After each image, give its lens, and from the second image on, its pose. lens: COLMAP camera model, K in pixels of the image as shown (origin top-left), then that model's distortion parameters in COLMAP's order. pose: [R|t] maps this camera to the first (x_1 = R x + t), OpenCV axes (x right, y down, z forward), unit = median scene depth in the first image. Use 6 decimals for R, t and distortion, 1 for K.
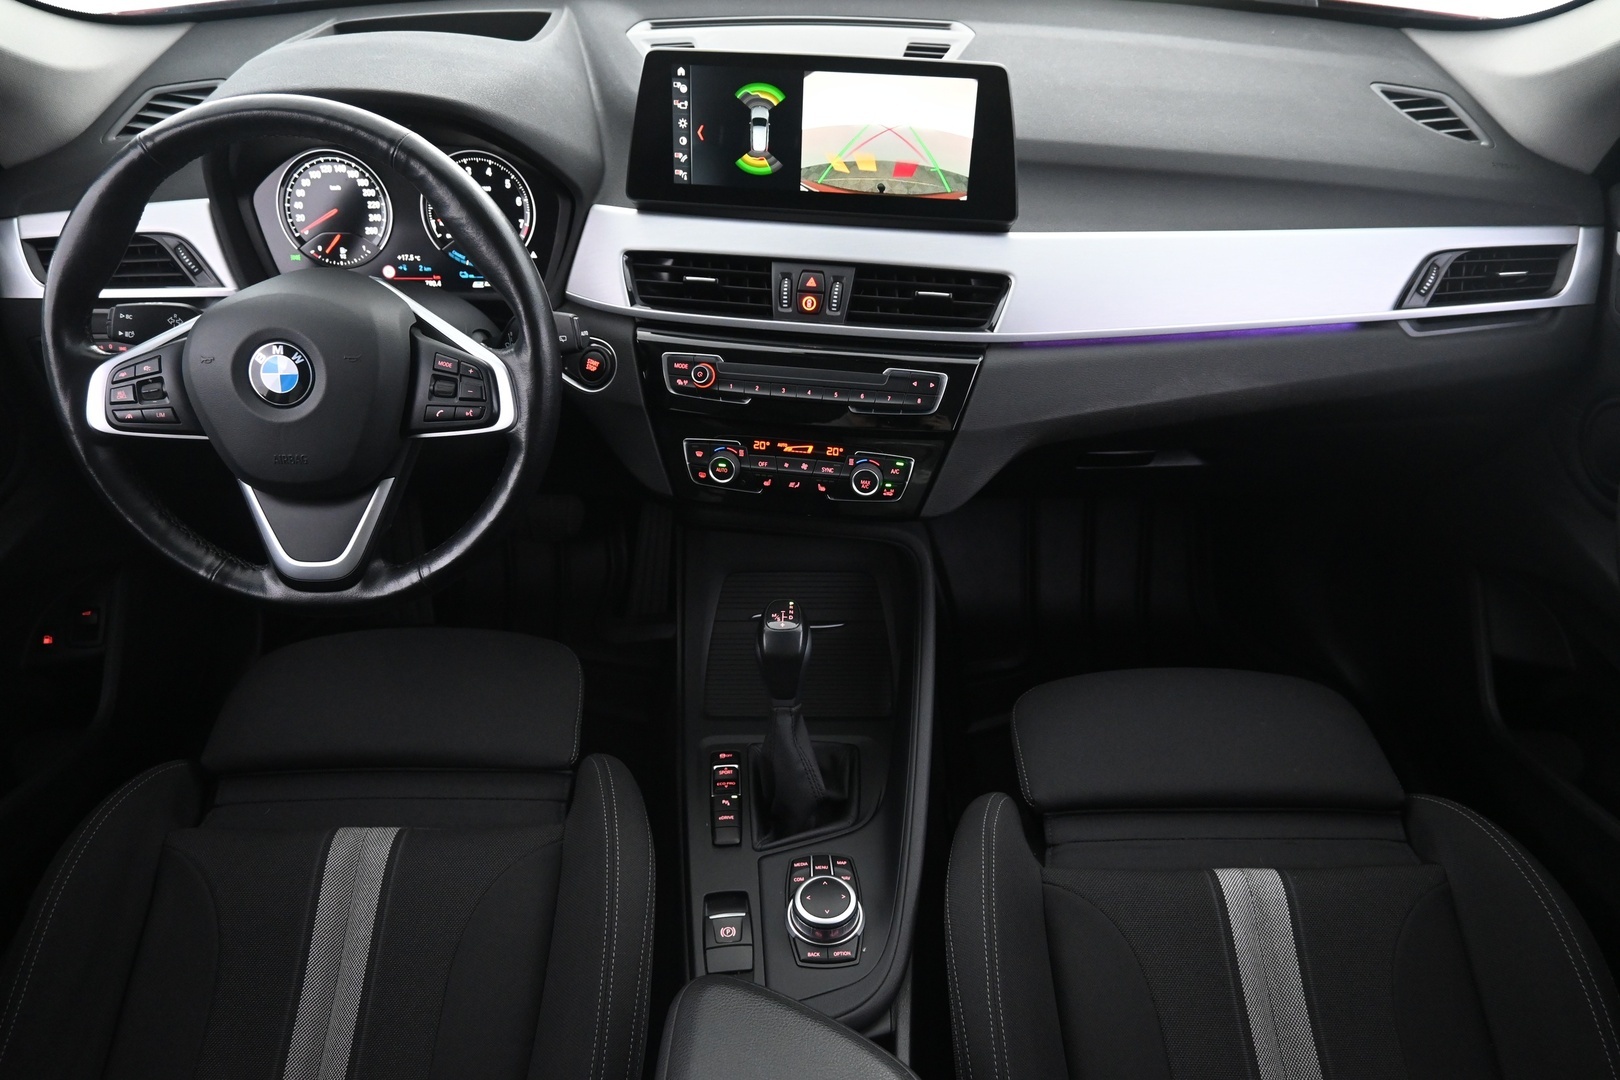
lens RADIAL K [[1160.8, 0, 810.0], [0, 1160.8, 540.0], [0, 0, 1]] dist [-0.004956, -0.001882]
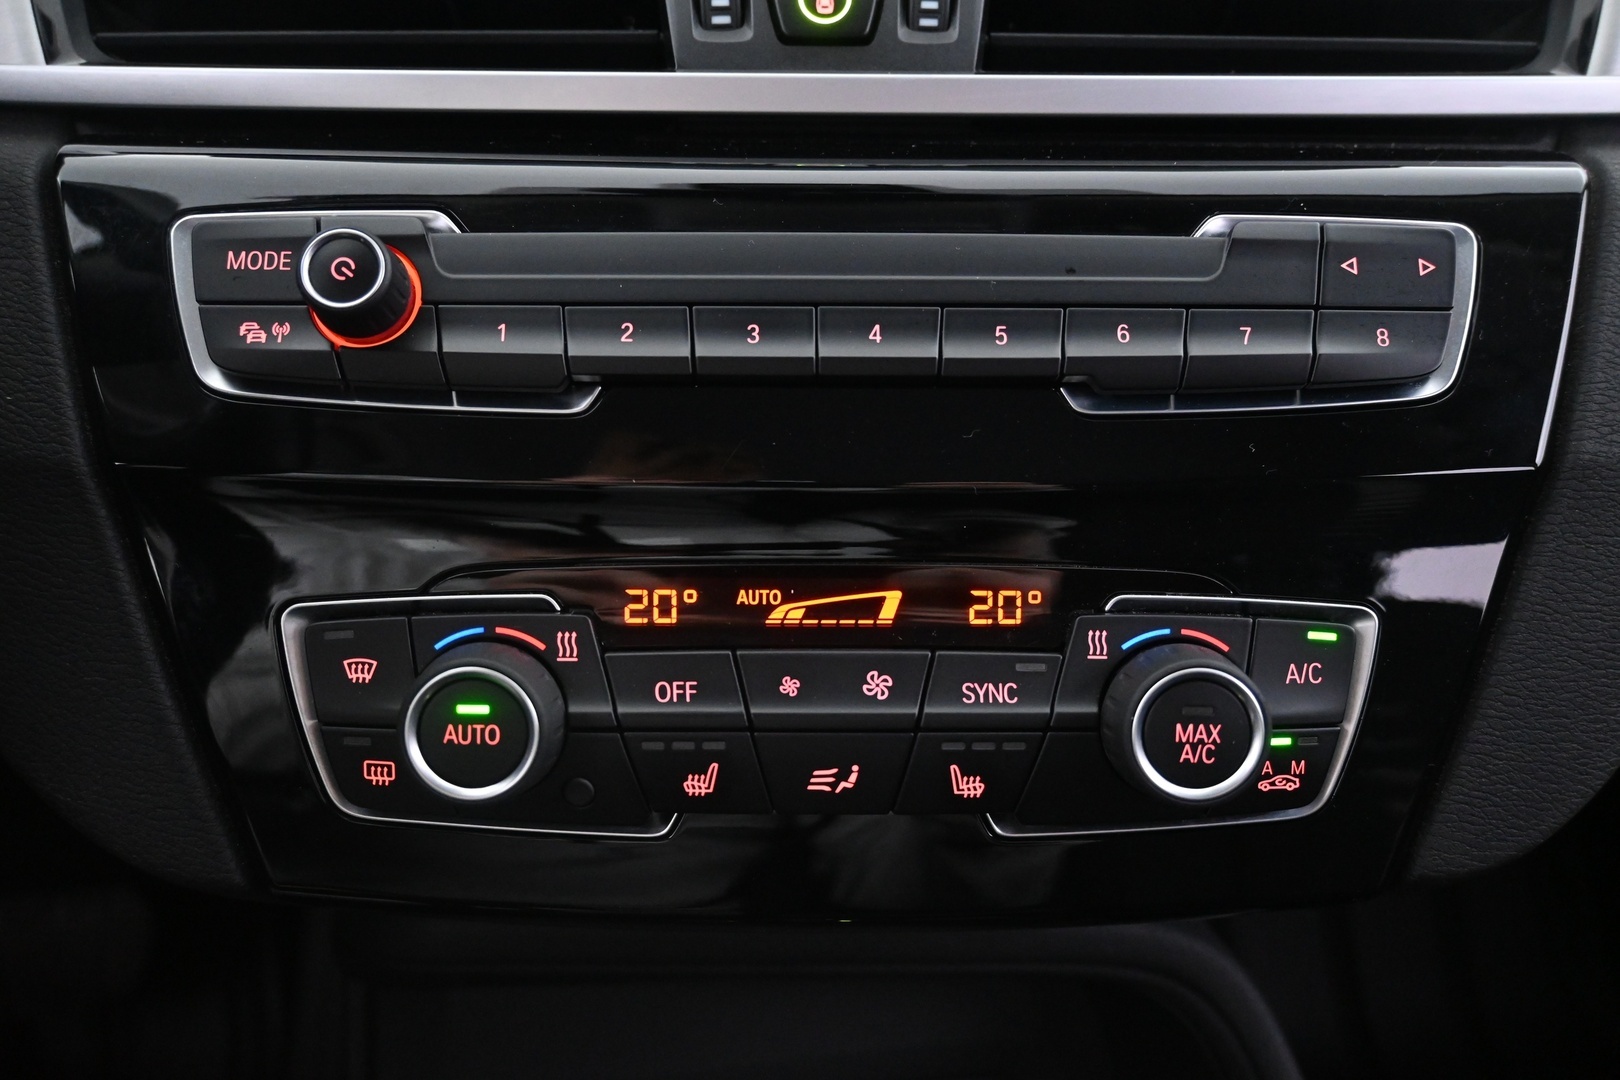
lens RADIAL K [[1360.8, 0, 810.0], [0, 1360.8, 540.0], [0, 0, 1]] dist [0.002862, 0.002323]
pose [[0.987227, -0.061436, 0.146996, -0.051187], [0.094767, 0.968128, -0.231833, -0.033248], [-0.128069, 0.242802, 0.961585, 0.761786]]
